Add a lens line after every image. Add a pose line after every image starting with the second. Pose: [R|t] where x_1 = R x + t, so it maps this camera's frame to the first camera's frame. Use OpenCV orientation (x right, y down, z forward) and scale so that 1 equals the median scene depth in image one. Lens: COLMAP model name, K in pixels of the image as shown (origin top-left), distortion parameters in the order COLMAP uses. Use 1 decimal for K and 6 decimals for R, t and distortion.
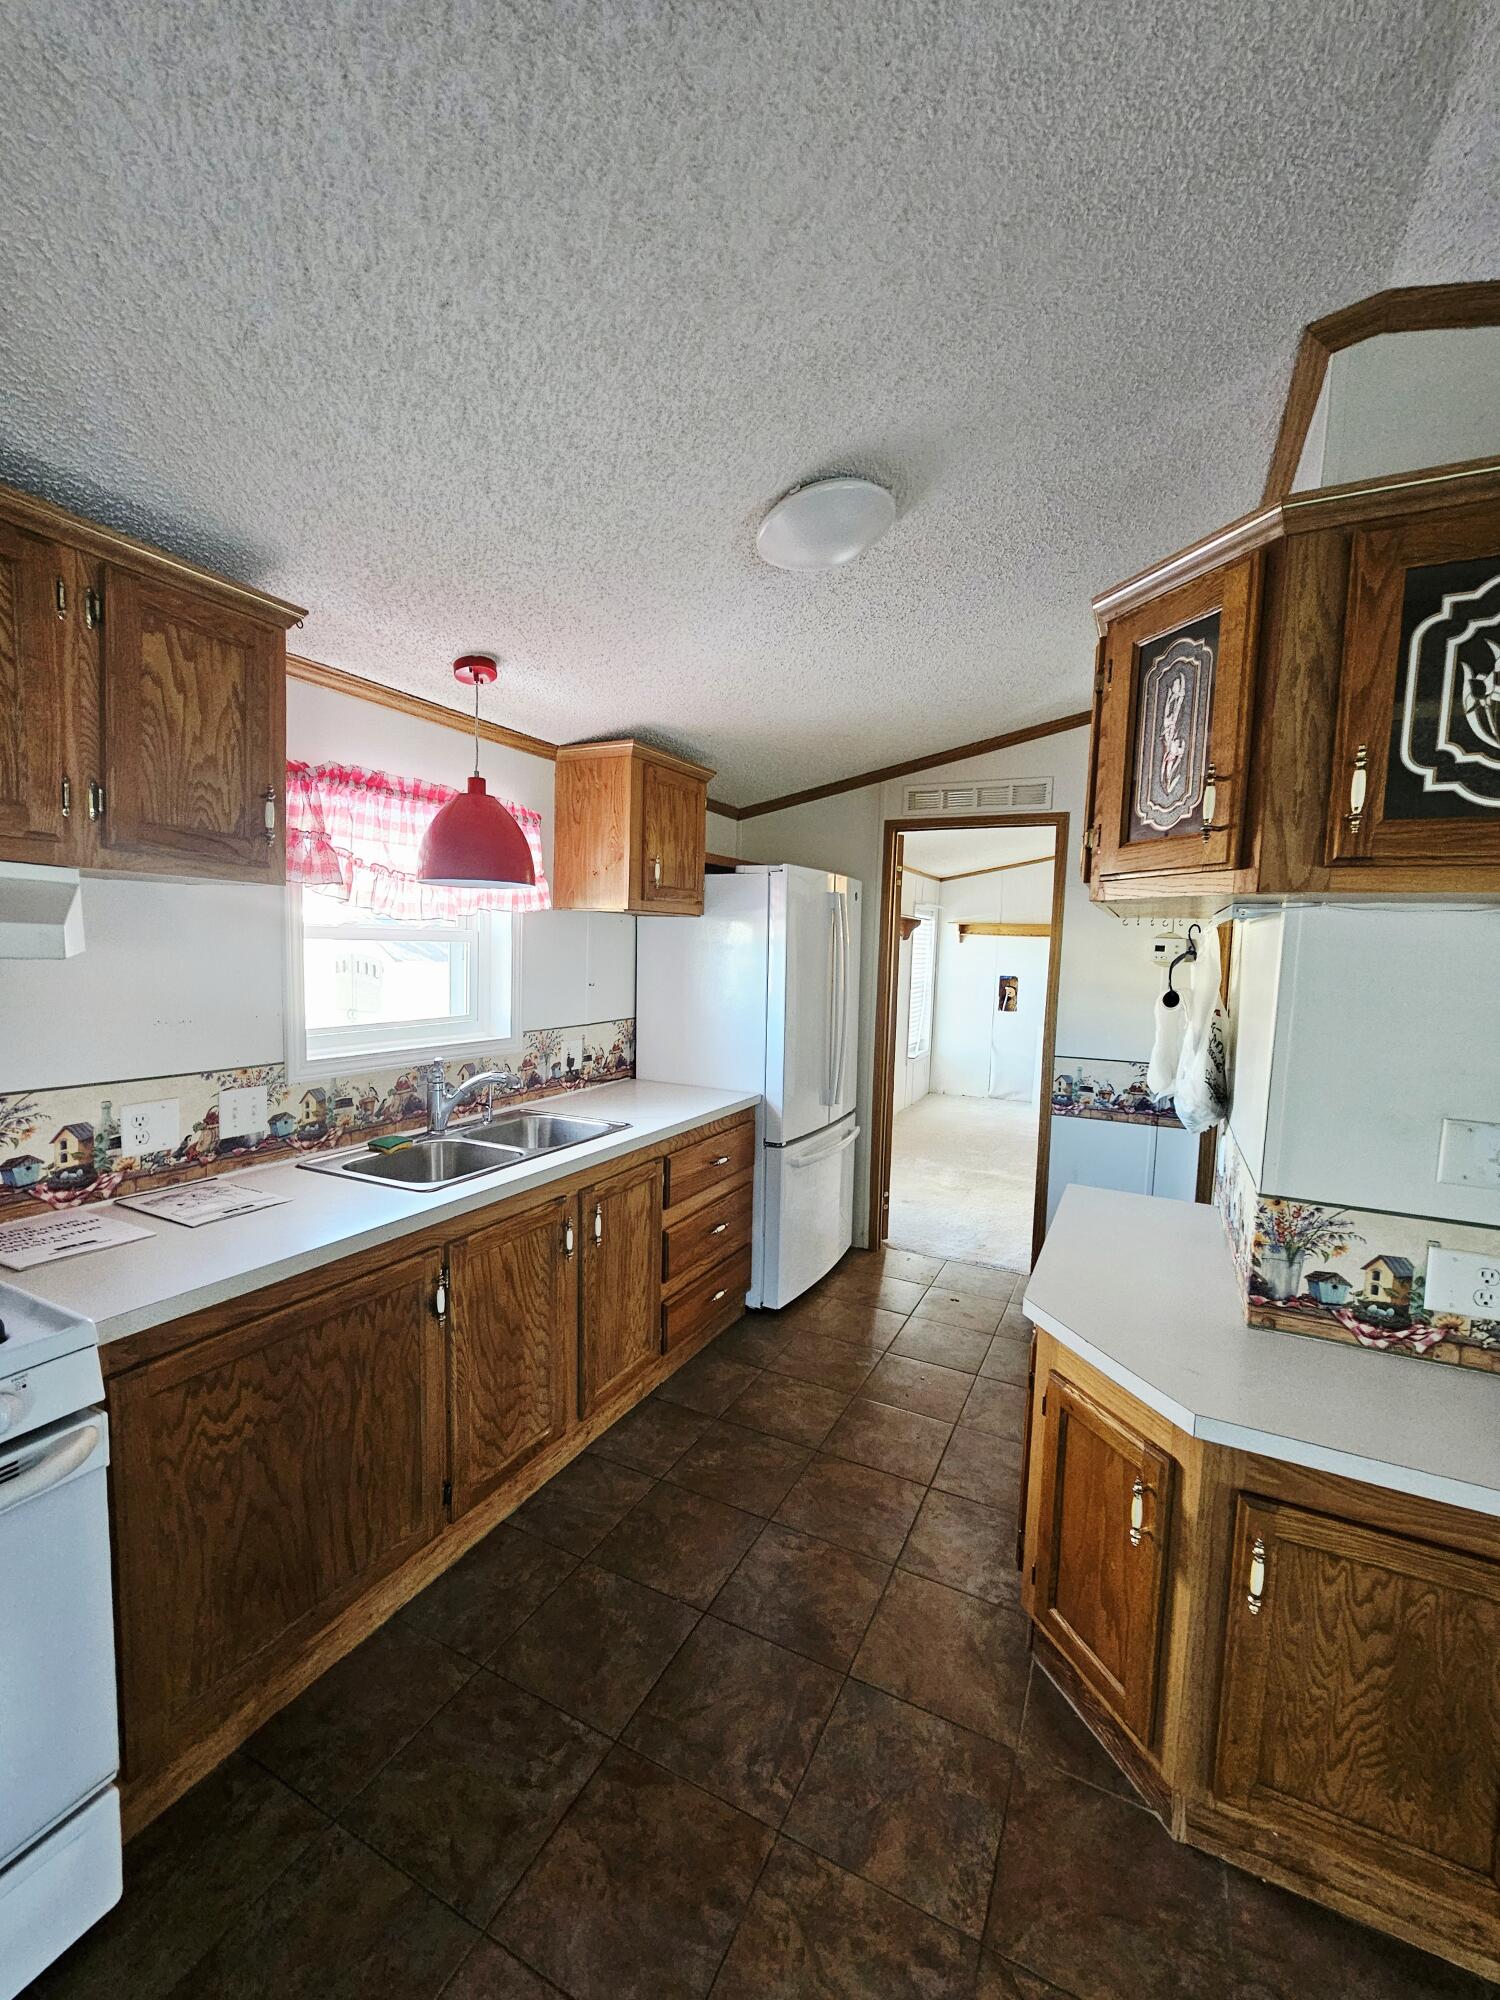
lens RADIAL K [[815.2, 0, 752.5], [0, 815.2, 1017.6], [0, 0, 1]] dist [-0.002676, -0.000048]
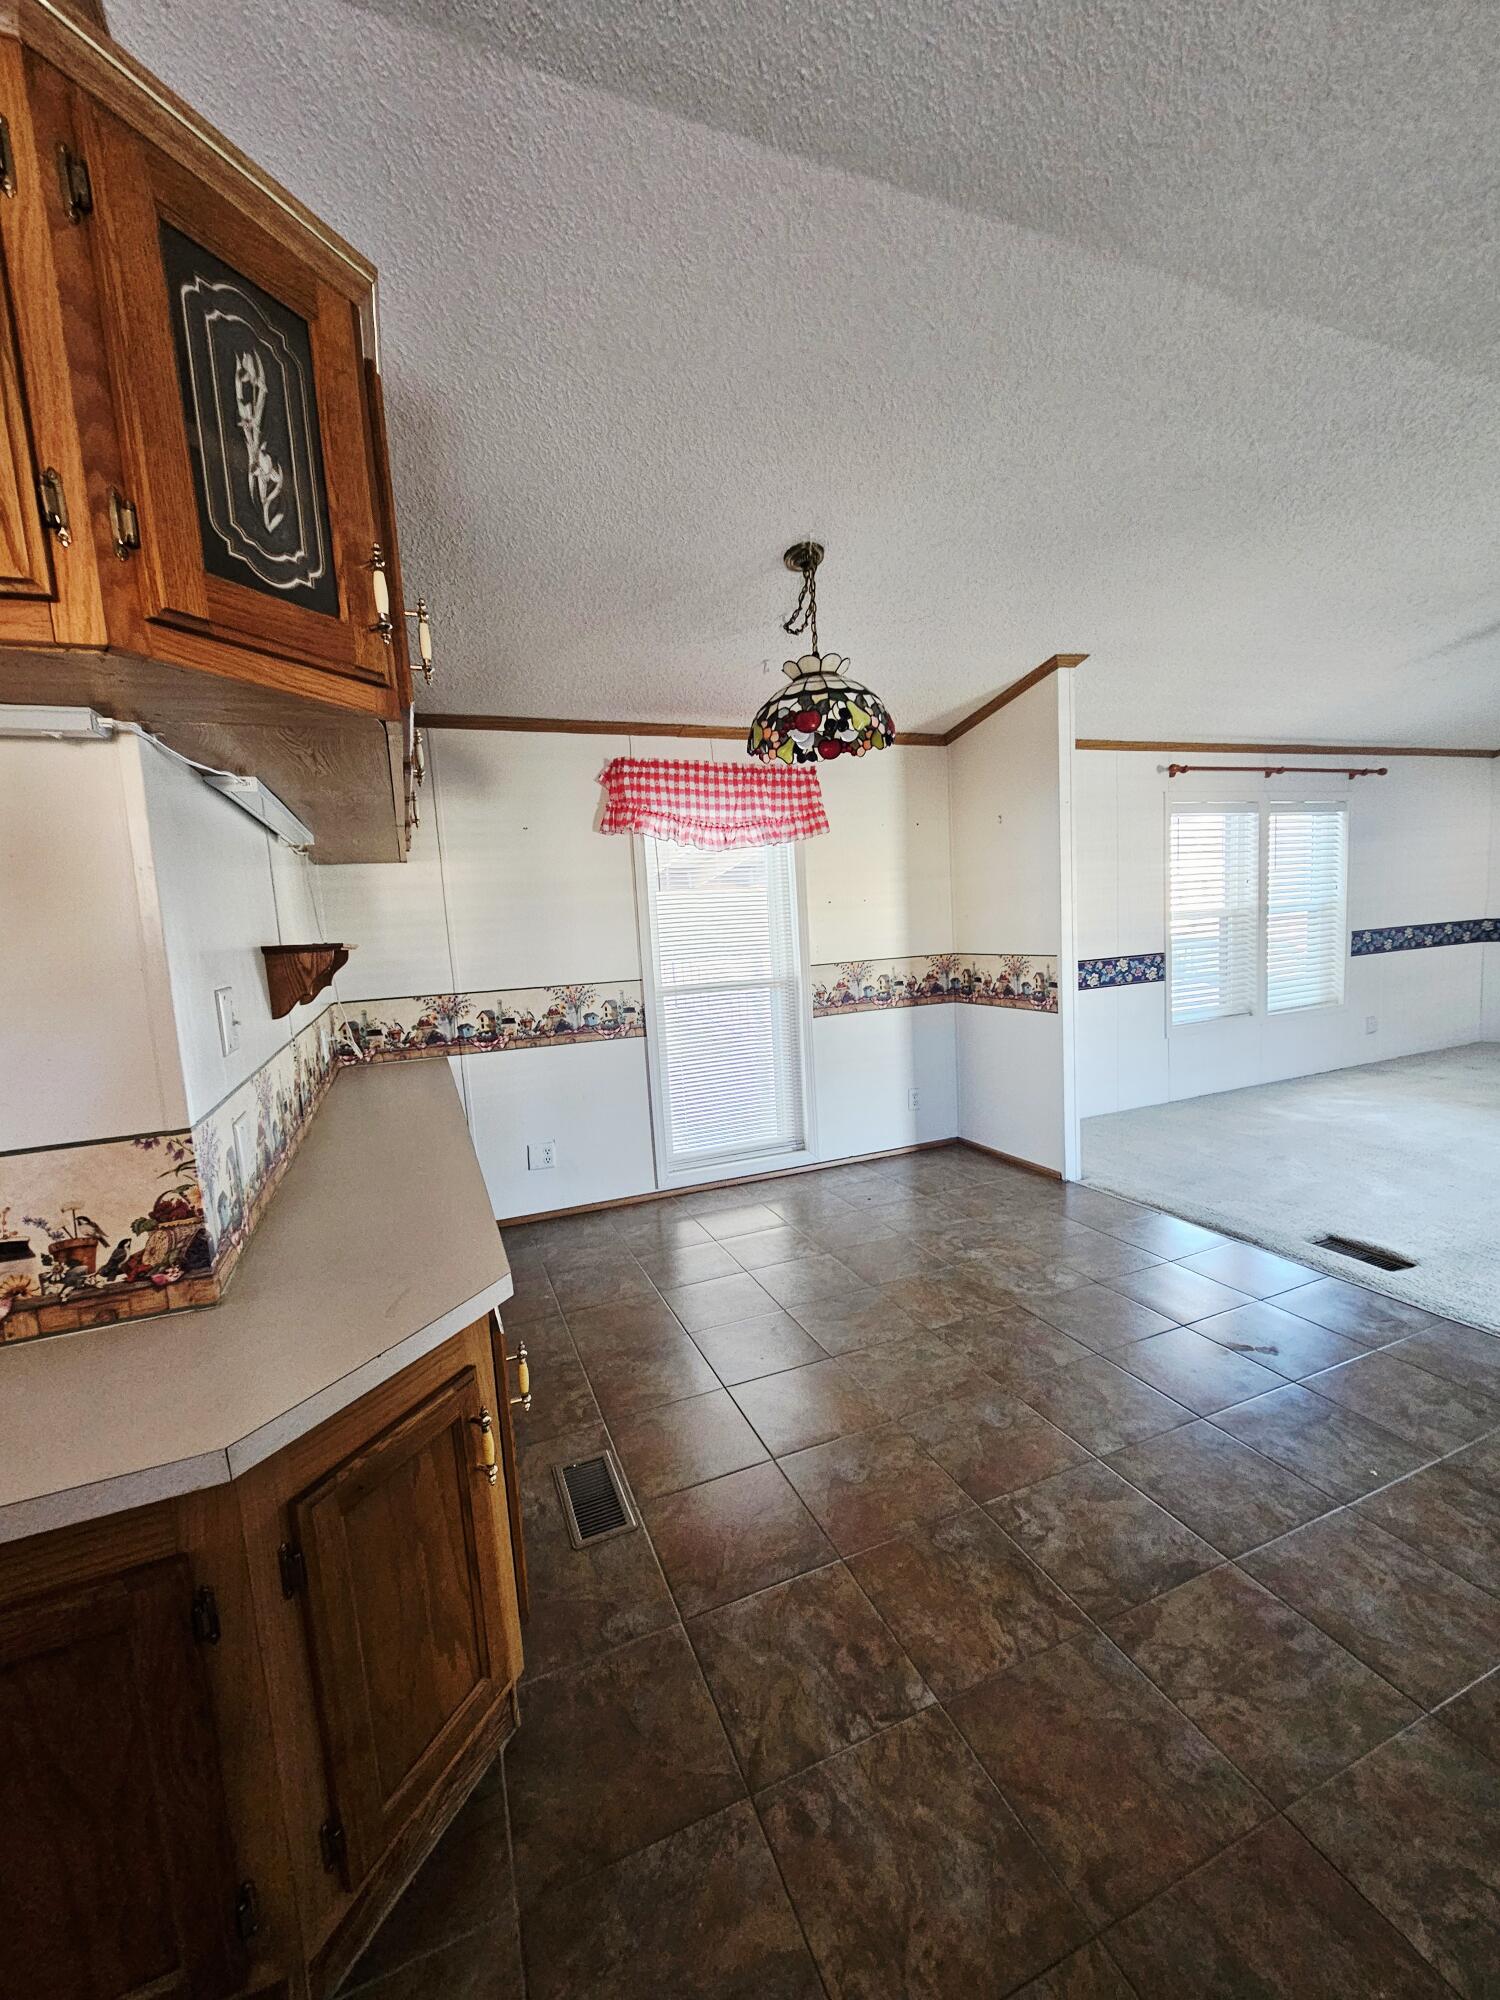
lens RADIAL K [[815.2, 0, 745.6], [0, 815.2, 1015.4], [0, 0, 1]] dist [-0.002676, -0.000048]
pose [[-0.745973, -0.071773, 0.662097, -0.178582], [0.092910, 0.973237, 0.210182, 0.002137], [-0.659463, 0.218306, -0.719341, 0.893614]]
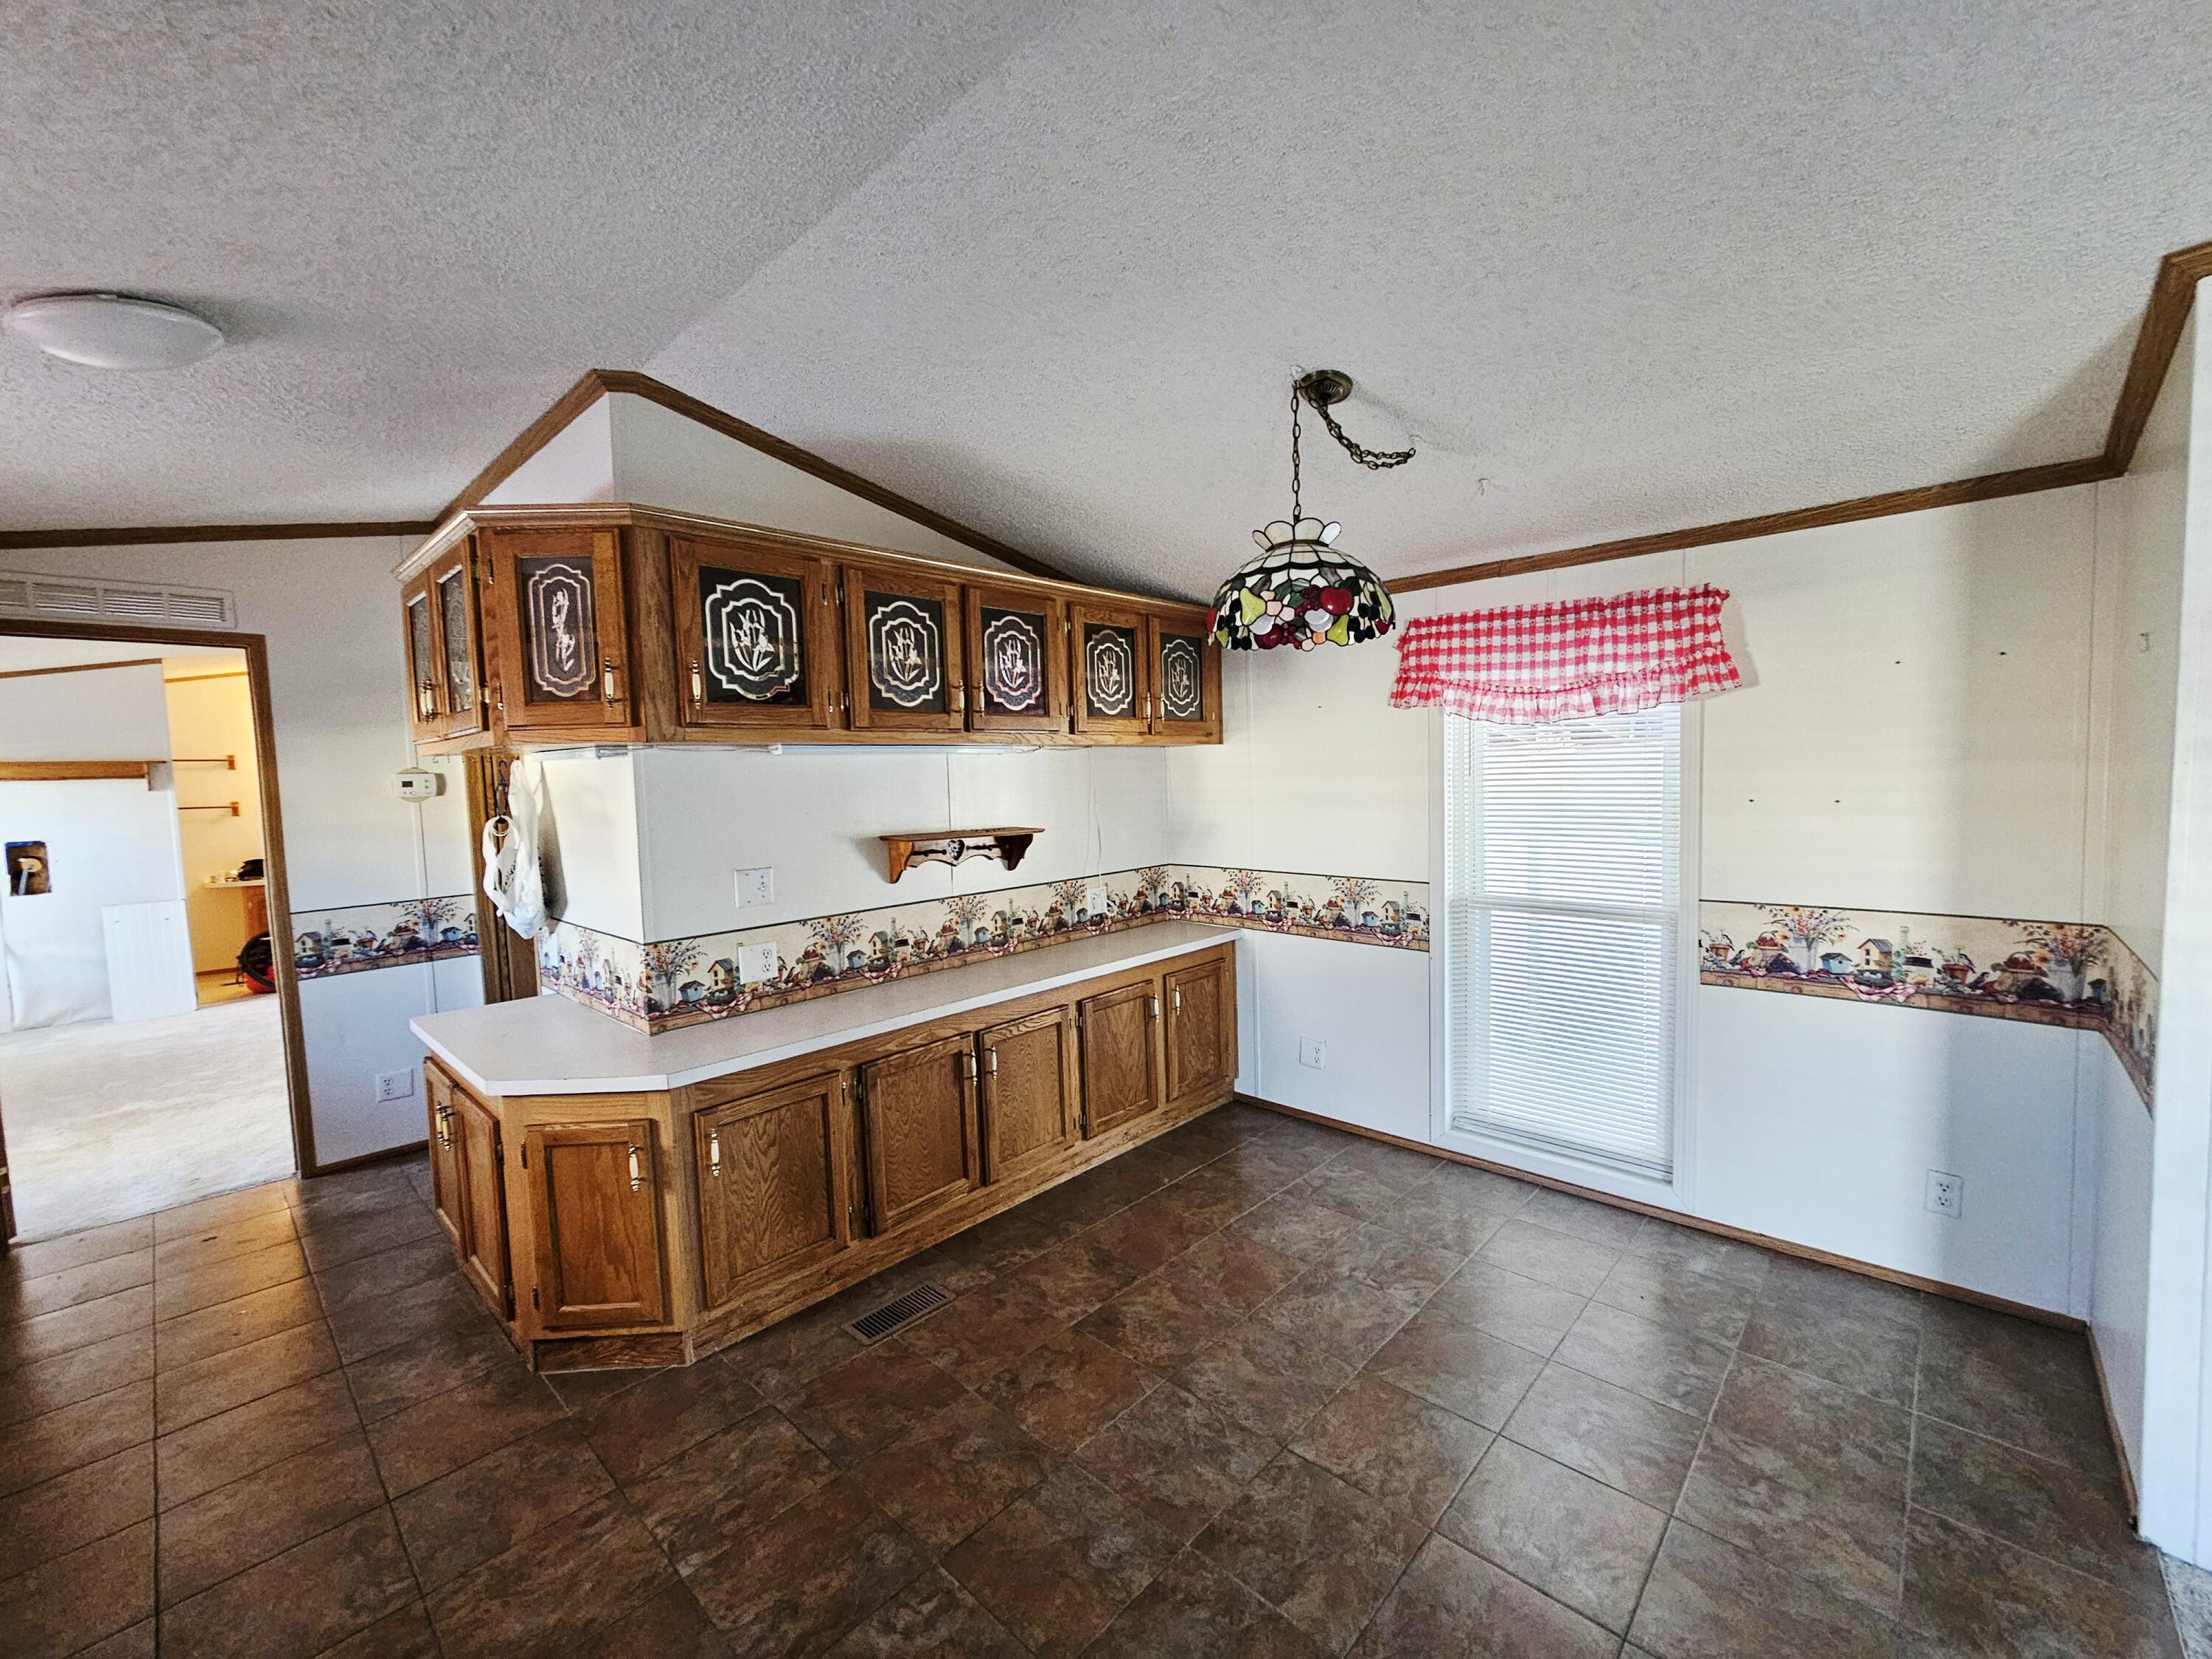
lens RADIAL K [[901.7, 0, 1124.8], [0, 901.7, 829.7], [0, 0, 1]] dist [-0.002676, -0.000048]
pose [[0.280238, -0.100127, 0.954694, -0.510425], [0.124929, 0.989891, 0.067148, 0.009610], [-0.951767, 0.100452, 0.289914, -0.242145]]
